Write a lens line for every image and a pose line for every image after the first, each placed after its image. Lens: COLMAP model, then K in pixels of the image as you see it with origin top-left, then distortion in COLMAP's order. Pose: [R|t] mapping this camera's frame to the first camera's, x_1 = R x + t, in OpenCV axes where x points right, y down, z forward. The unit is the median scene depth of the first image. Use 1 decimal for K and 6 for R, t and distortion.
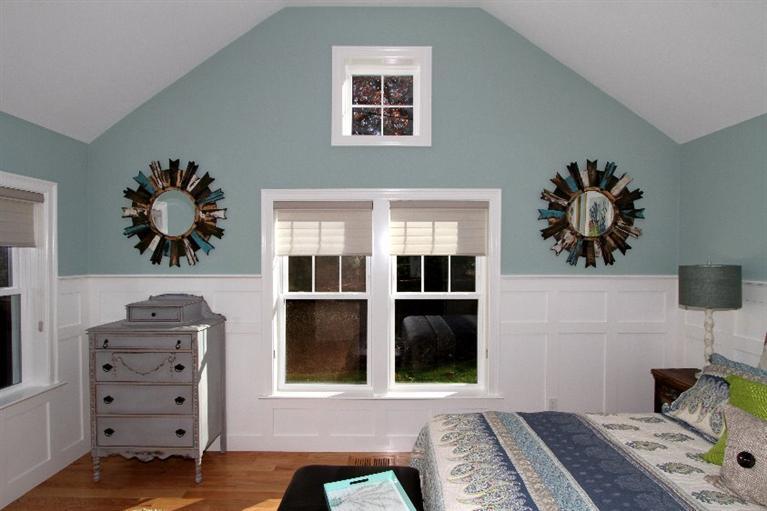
lens RADIAL K [[382.8, 0, 377.4], [0, 382.8, 257.2], [0, 0, 1]] dist [-0.022345, 0.002400]
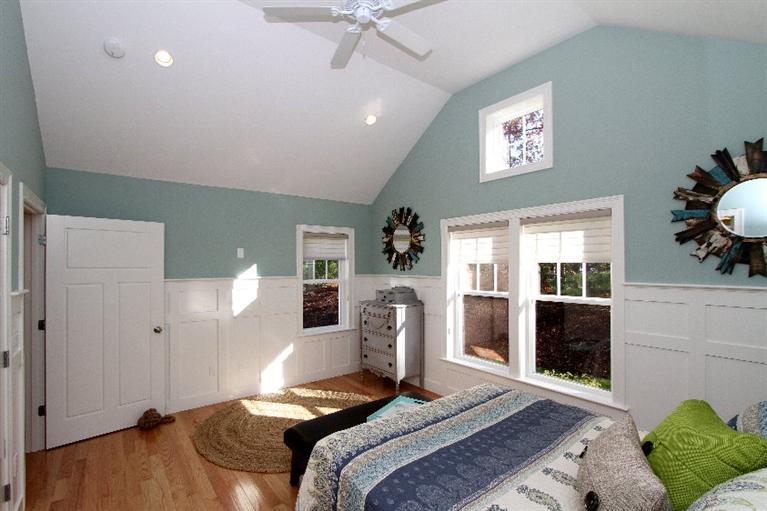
lens RADIAL K [[355.6, 0, 389.9], [0, 355.6, 256.5], [0, 0, 1]] dist [-0.011811, 0.002483]
pose [[0.632265, -0.020677, -0.774476, 0.653244], [0.006694, 0.999752, -0.021227, -0.004625], [0.774723, 0.008237, 0.632247, -0.041970]]
